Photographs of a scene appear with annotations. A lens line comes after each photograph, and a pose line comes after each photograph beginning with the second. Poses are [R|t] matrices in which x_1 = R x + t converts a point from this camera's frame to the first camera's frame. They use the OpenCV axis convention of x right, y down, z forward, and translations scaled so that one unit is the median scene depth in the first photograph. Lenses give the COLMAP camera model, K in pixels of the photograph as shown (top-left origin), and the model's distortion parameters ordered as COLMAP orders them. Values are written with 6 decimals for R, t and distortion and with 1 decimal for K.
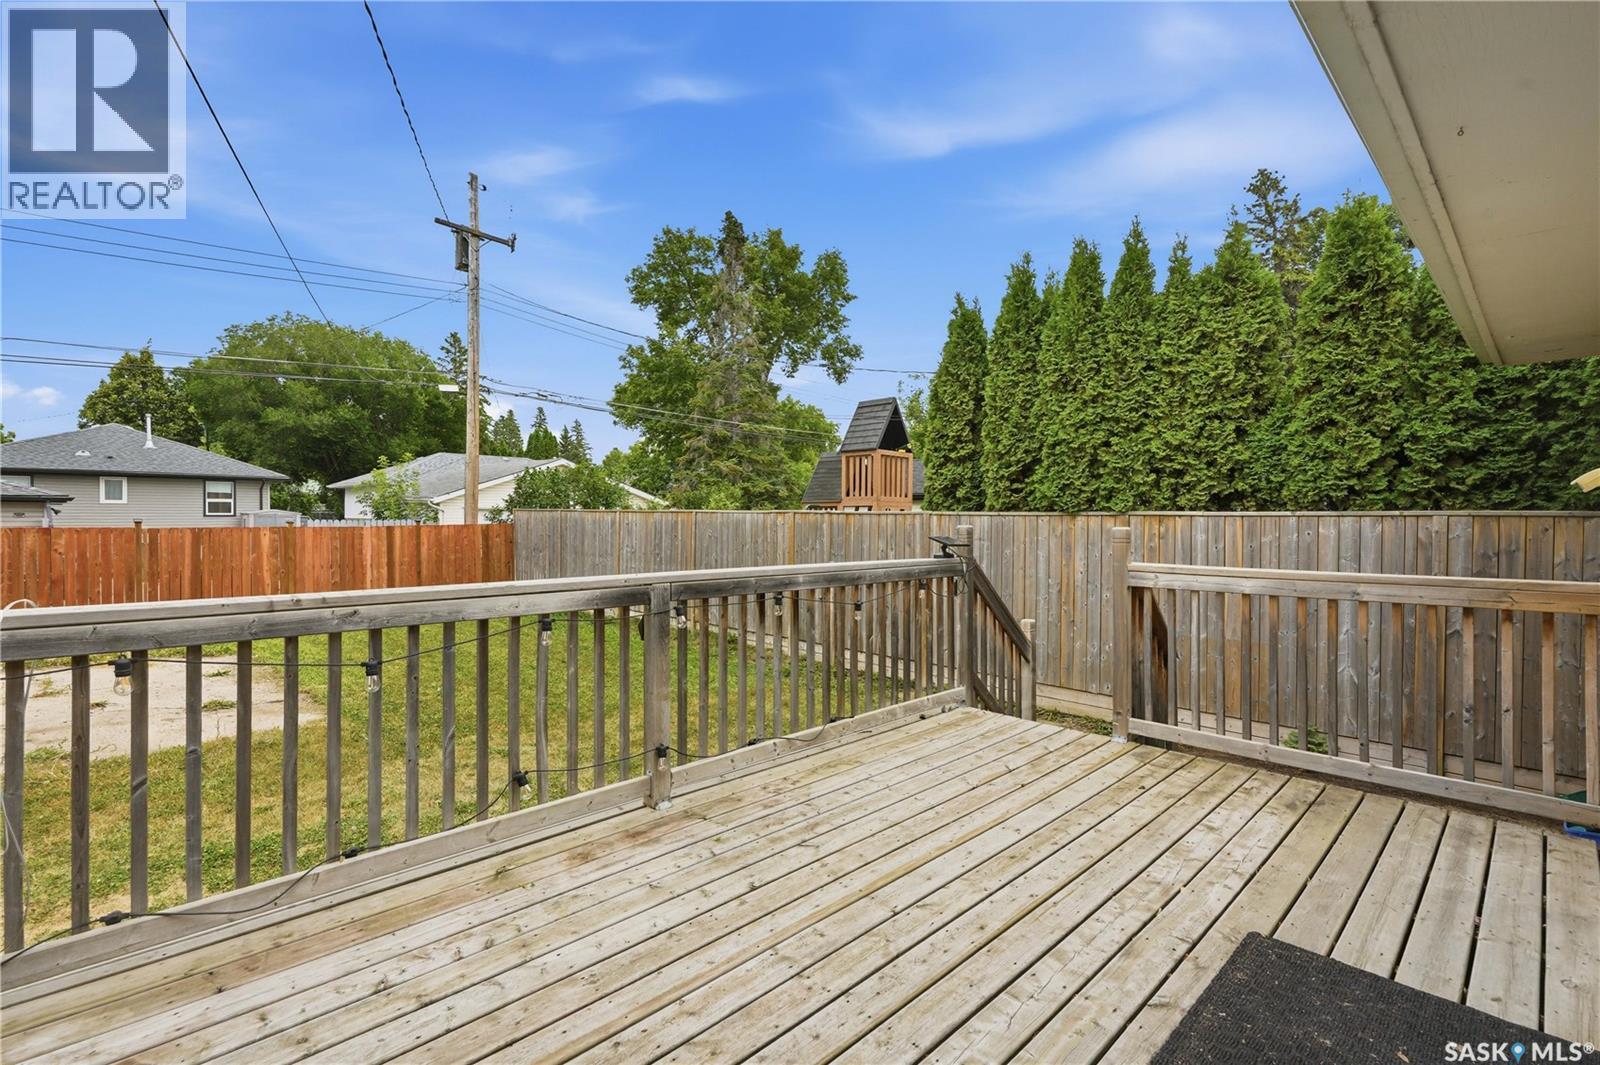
lens RADIAL K [[748.6, 0, 796.0], [0, 748.6, 520.6], [0, 0, 1]] dist [-0.001449, -0.000216]
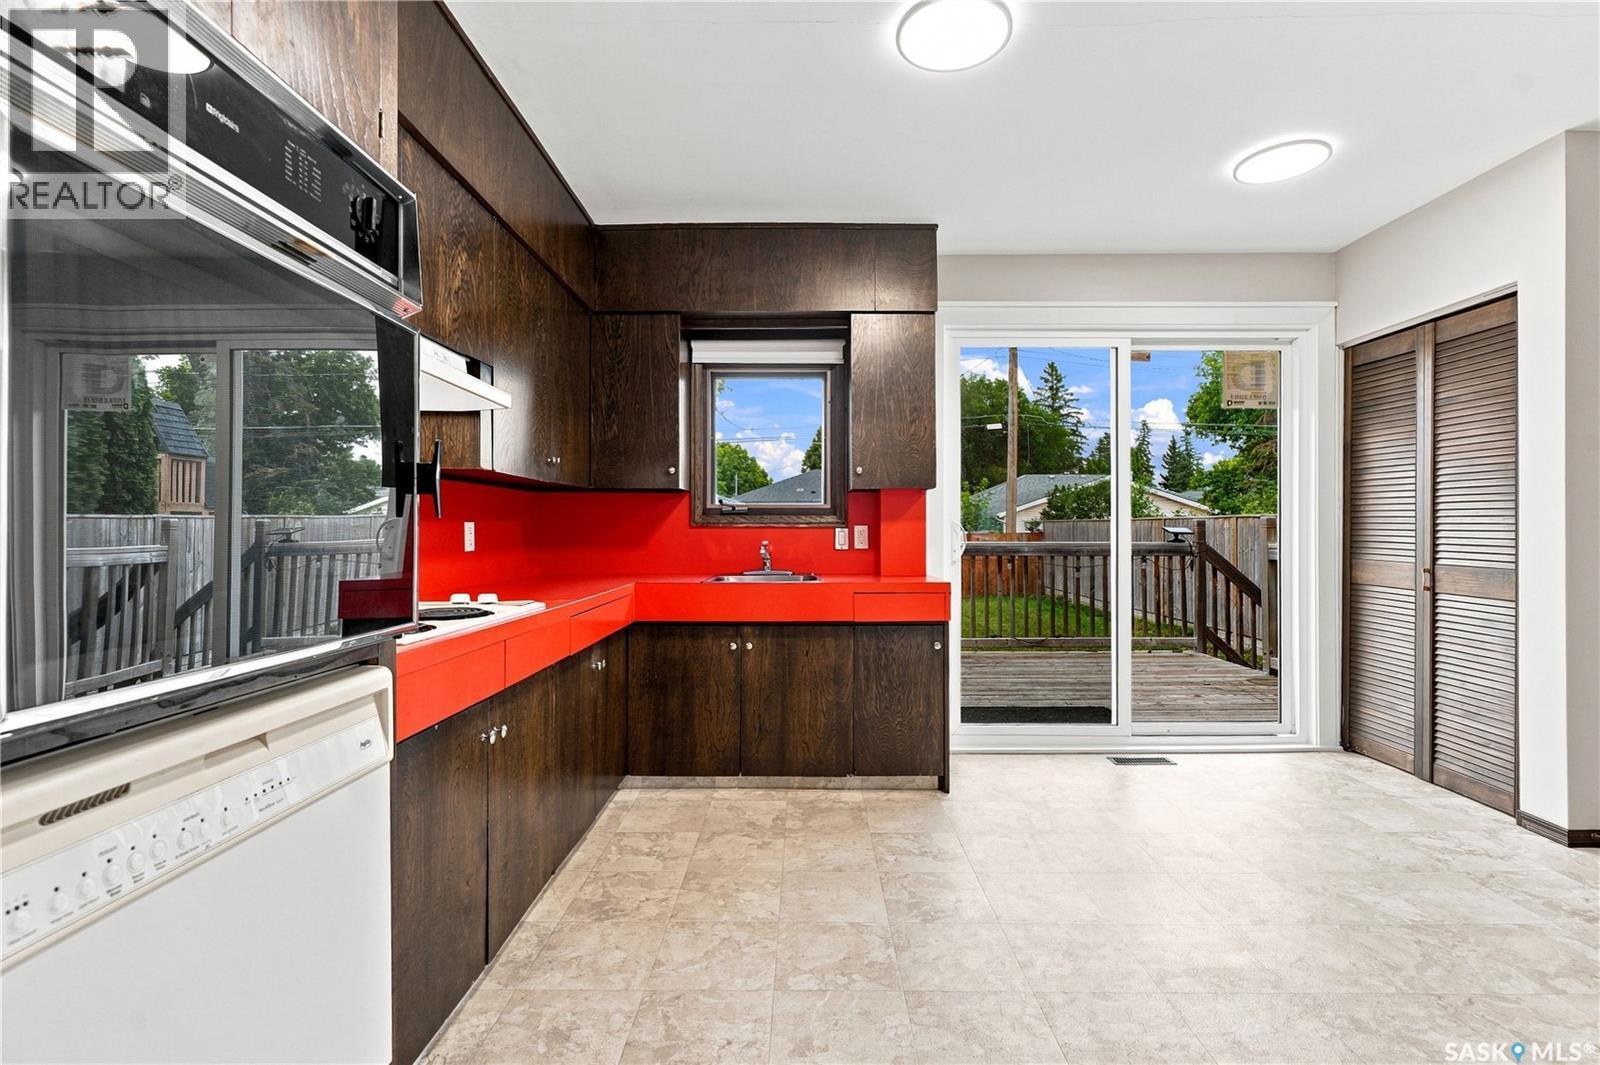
lens RADIAL K [[743.2, 0, 800.0], [0, 743.2, 532.5], [0, 0, 1]] dist [-0.002478, -0.000317]
pose [[0.710736, -0.006309, -0.703431, 0.264441], [0.002605, 0.999977, -0.006337, 0.015548], [0.703454, 0.002671, 0.710735, -0.183663]]
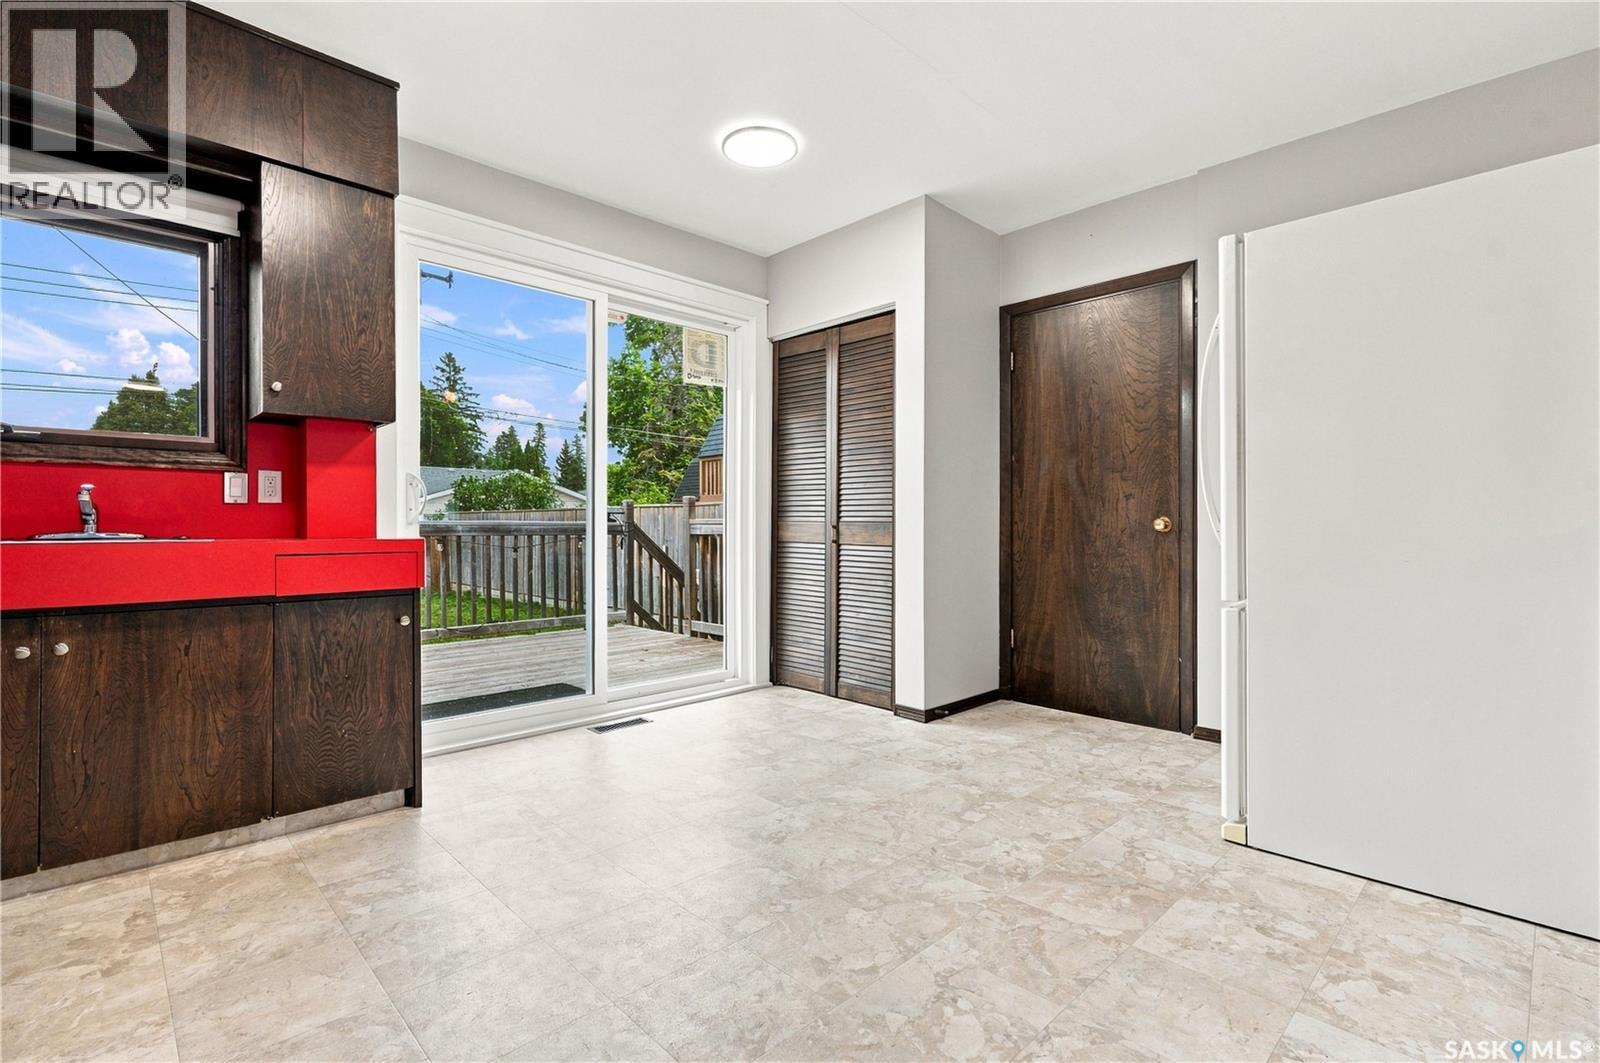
lens RADIAL K [[736.8, 0, 800.0], [0, 736.8, 531.5], [0, 0, 1]] dist [0.000478, 0.000657]
pose [[0.999961, -0.007538, -0.004529, 0.226868], [0.007528, 0.999969, -0.002102, 0.029489], [0.004545, 0.002067, 0.999988, -0.166453]]
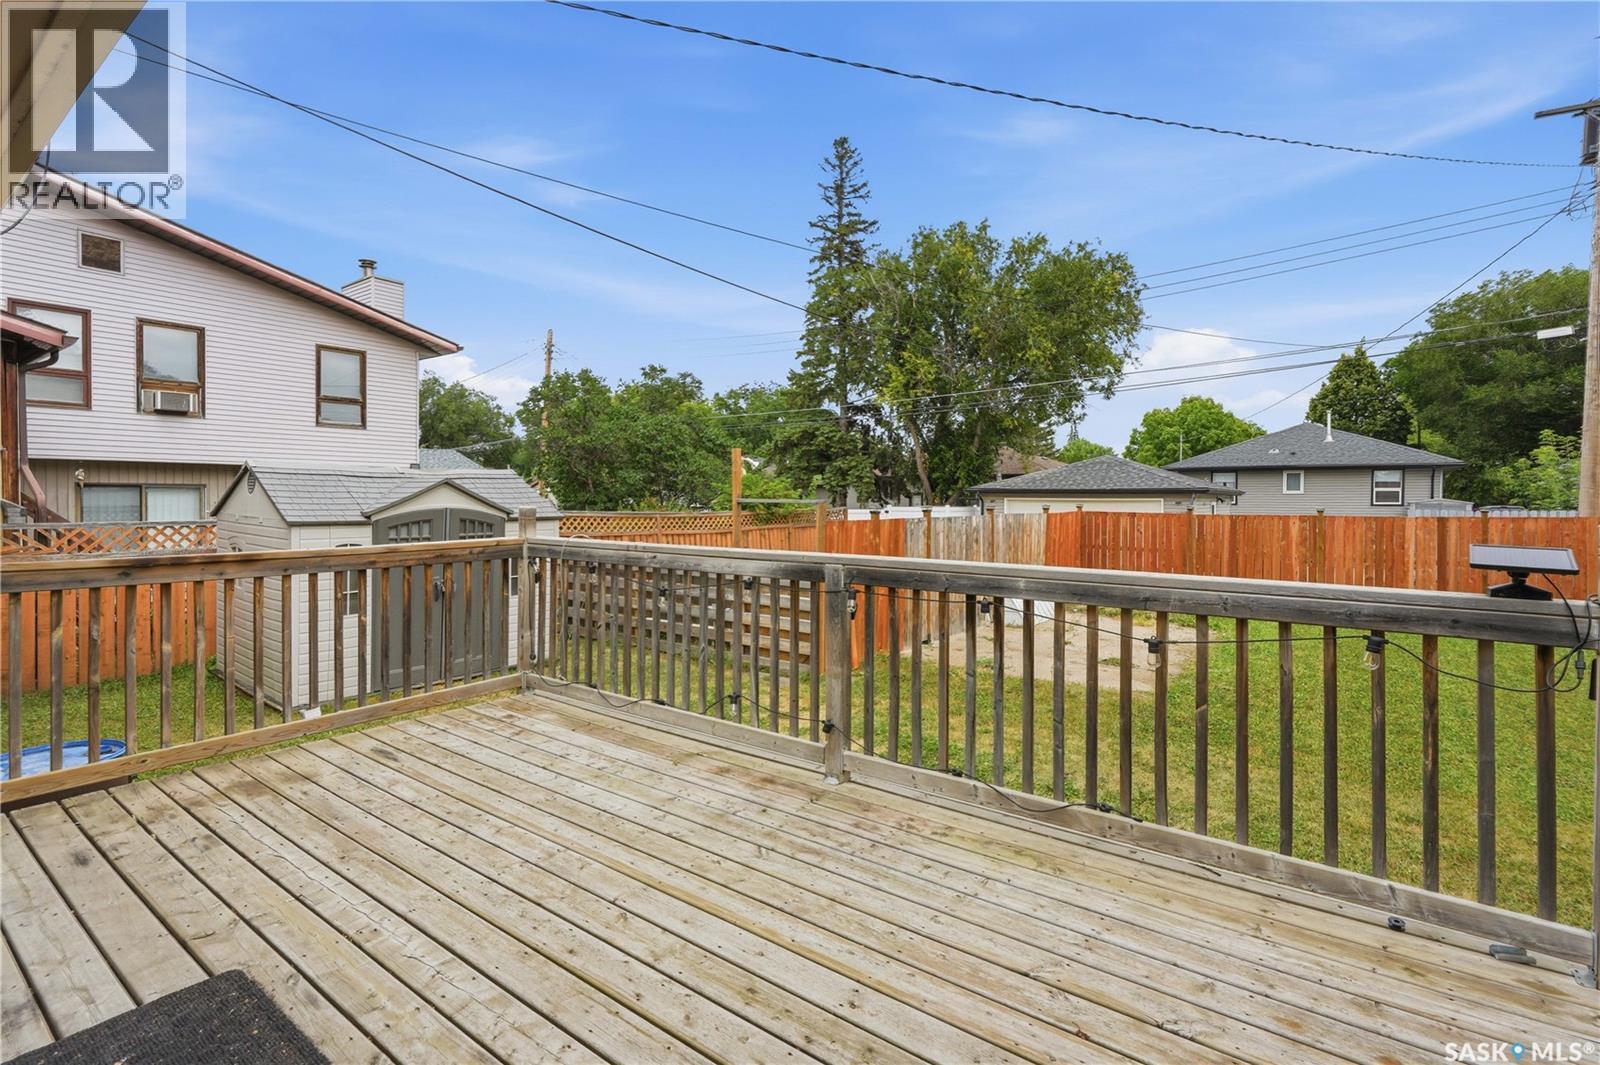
lens RADIAL K [[748.6, 0, 796.0], [0, 748.6, 520.6], [0, 0, 1]] dist [-0.001449, -0.000216]
pose [[0.150783, 0.023307, -0.988292, 0.218172], [-0.010618, 0.999703, 0.021956, 0.000630], [0.988510, 0.007183, 0.150986, 0.210933]]
